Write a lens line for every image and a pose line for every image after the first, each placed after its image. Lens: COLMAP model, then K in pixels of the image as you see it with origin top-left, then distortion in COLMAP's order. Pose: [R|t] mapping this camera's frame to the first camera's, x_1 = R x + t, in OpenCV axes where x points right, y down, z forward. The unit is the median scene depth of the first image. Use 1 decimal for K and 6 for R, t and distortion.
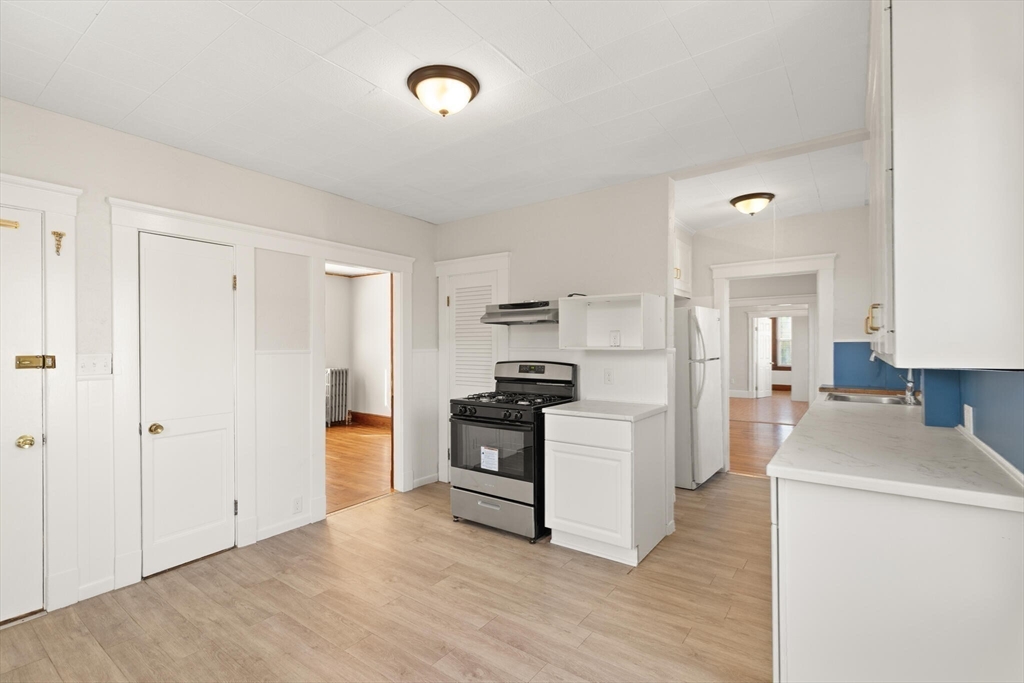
lens RADIAL K [[468.0, 0, 512.0], [0, 468.0, 341.5], [0, 0, 1]] dist [0.001919, 0.000058]
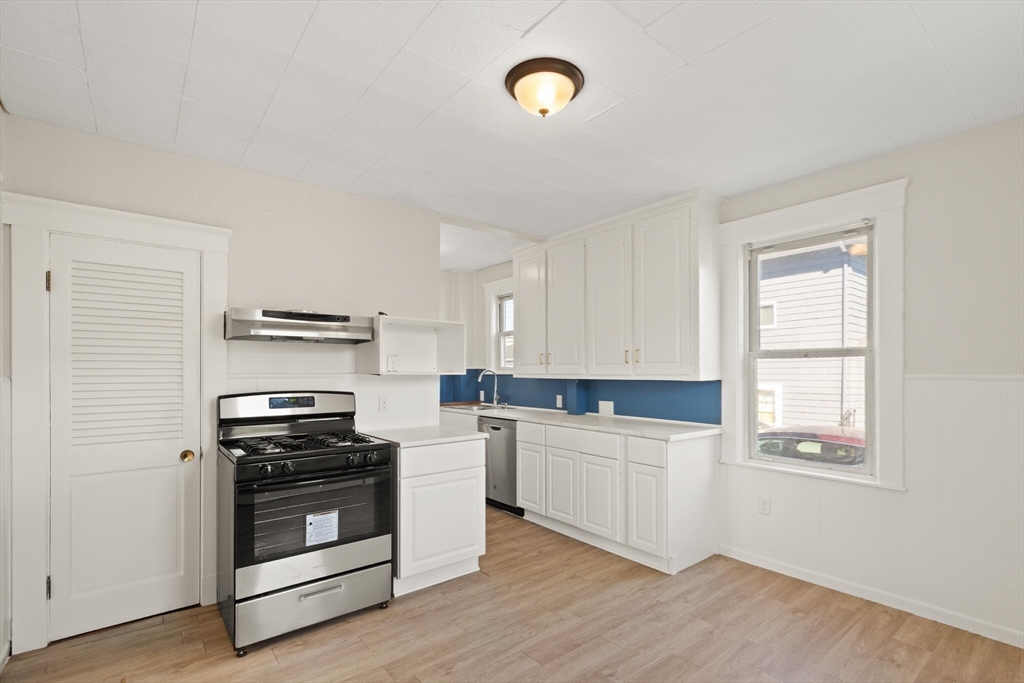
lens RADIAL K [[483.2, 0, 513.2], [0, 483.2, 369.6], [0, 0, 1]] dist [0.015891, -0.000028]
pose [[0.264453, 0.005051, 0.964385, -0.734568], [-0.005744, 0.999977, -0.003663, 0.009942], [-0.964381, -0.004571, 0.264476, 0.557012]]
